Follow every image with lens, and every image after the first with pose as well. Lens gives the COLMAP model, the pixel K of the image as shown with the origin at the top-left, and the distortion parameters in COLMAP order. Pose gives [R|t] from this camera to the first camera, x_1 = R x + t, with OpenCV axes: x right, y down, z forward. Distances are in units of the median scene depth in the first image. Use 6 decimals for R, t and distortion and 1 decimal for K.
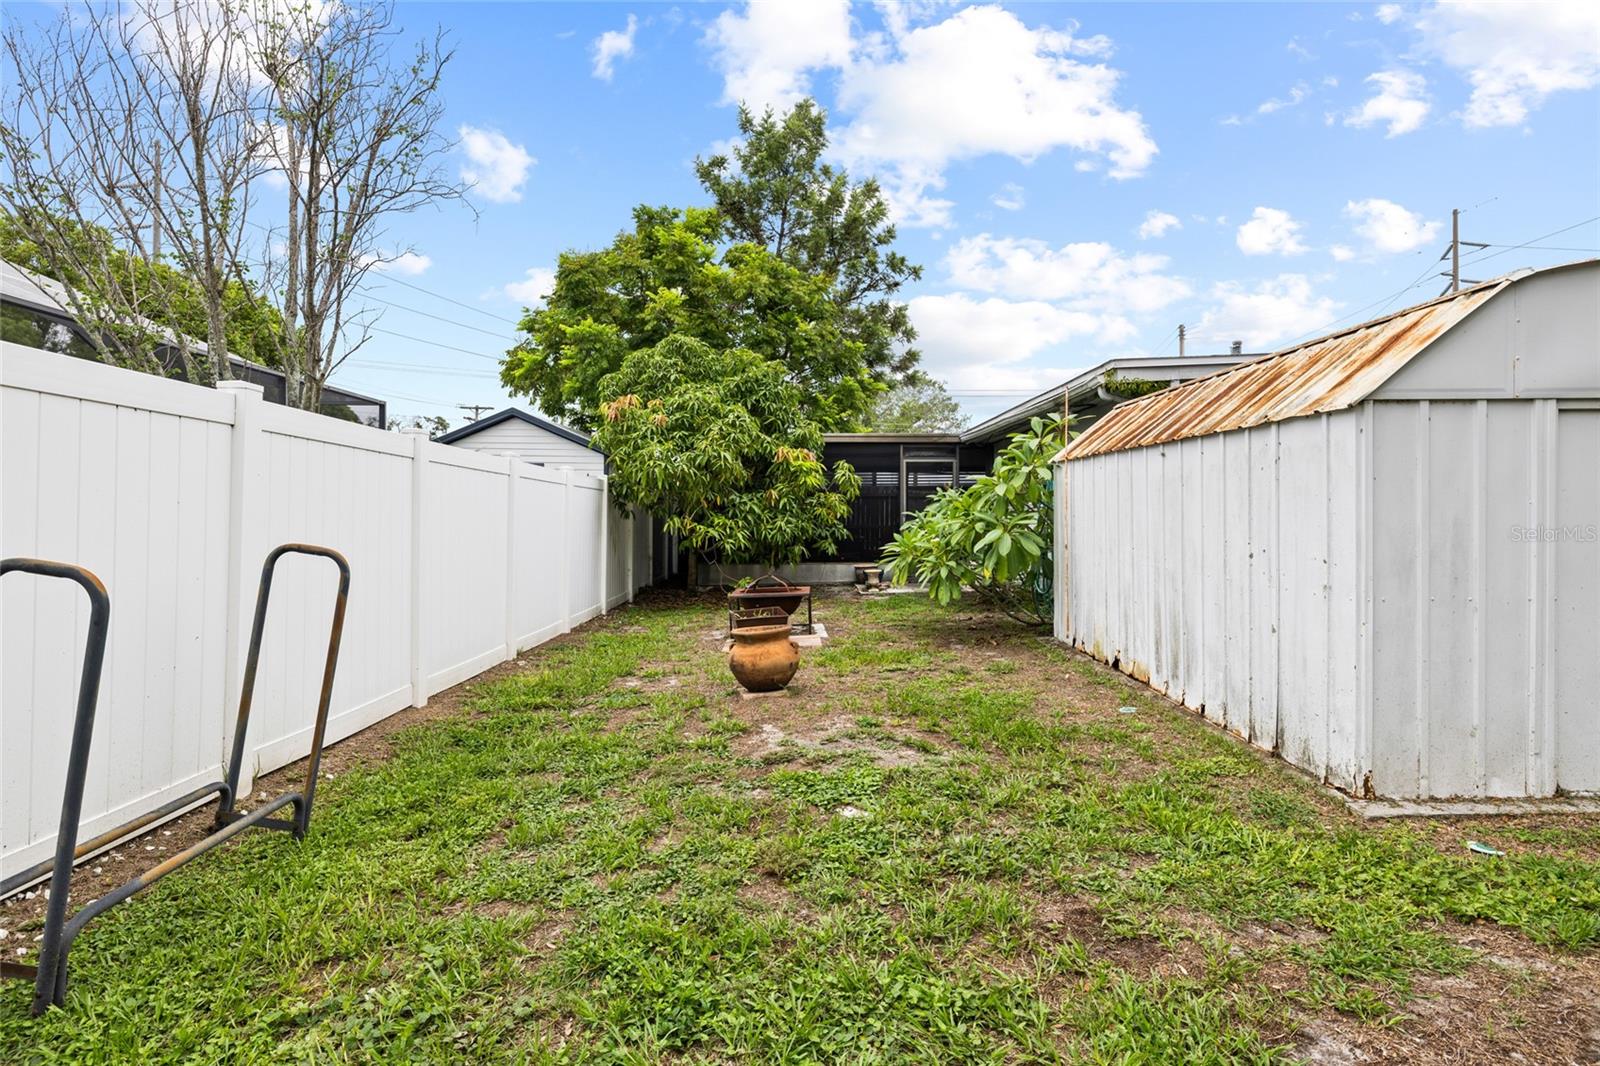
lens RADIAL K [[823.5, 0, 796.3], [0, 823.5, 516.4], [0, 0, 1]] dist [0.002735, -0.000863]
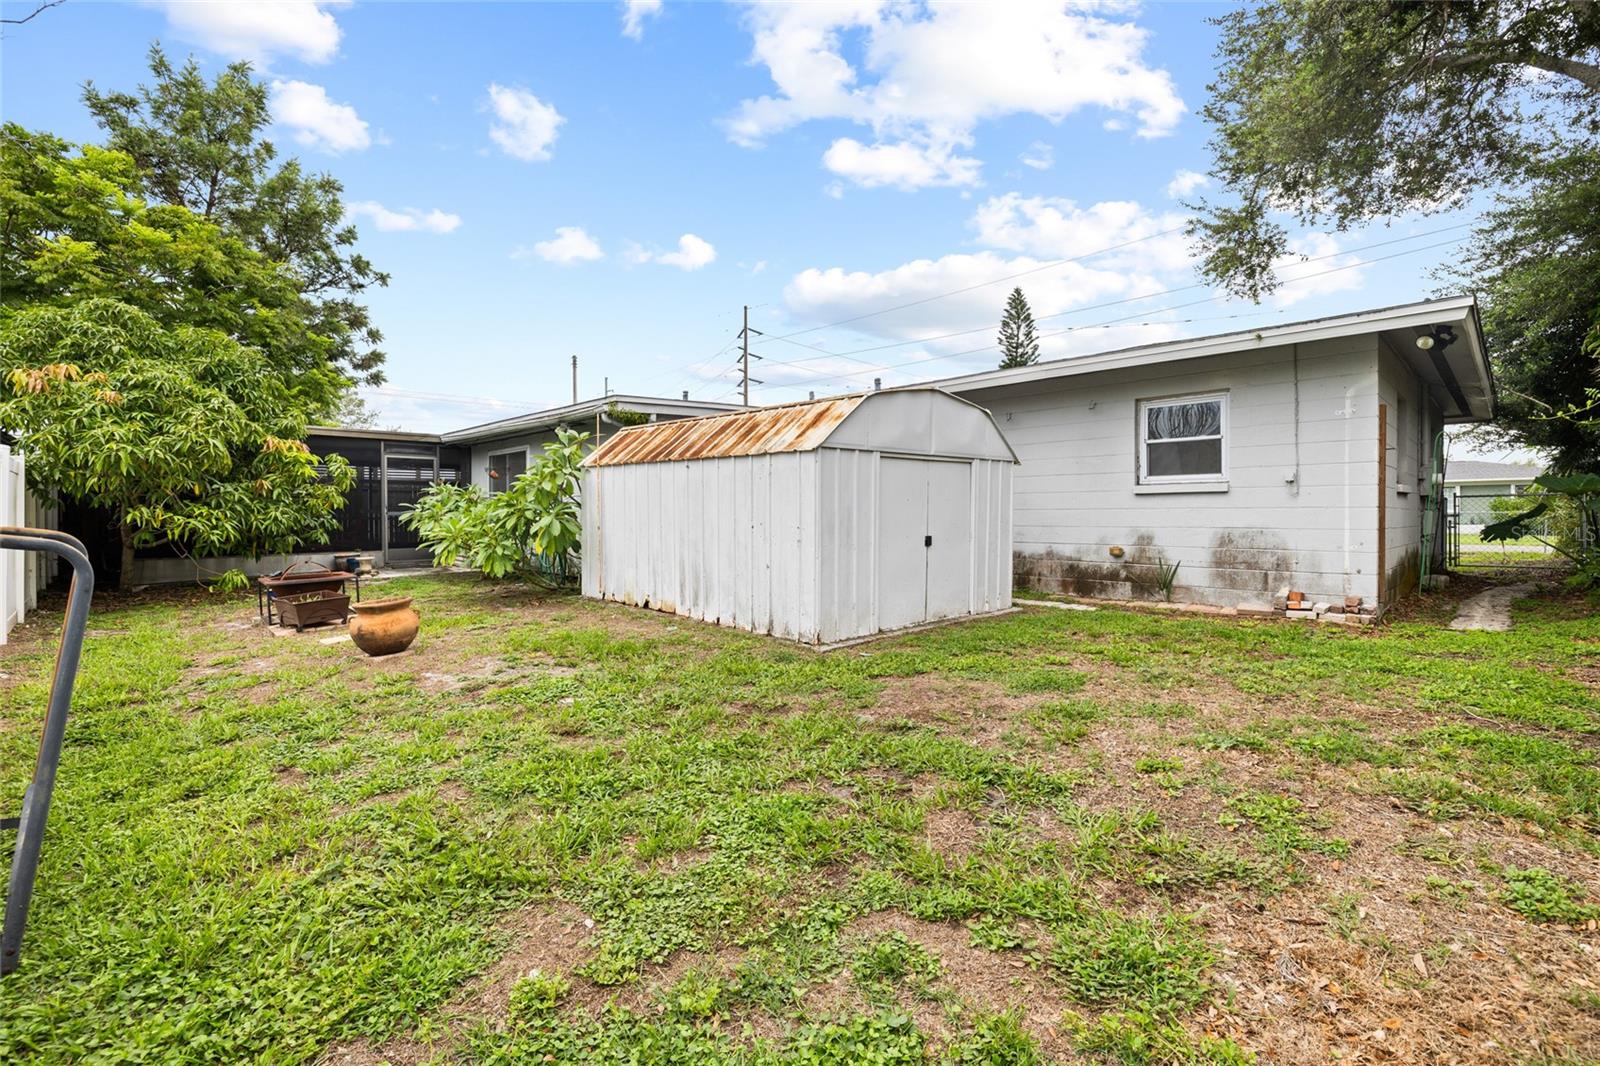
lens RADIAL K [[710.6, 0, 798.7], [0, 710.6, 533.3], [0, 0, 1]] dist [-0.005132, -0.001474]
pose [[0.724047, -0.021208, 0.689425, -0.150455], [-0.001106, 0.999490, 0.031907, 0.004047], [-0.689750, -0.023865, 0.723654, -0.061210]]
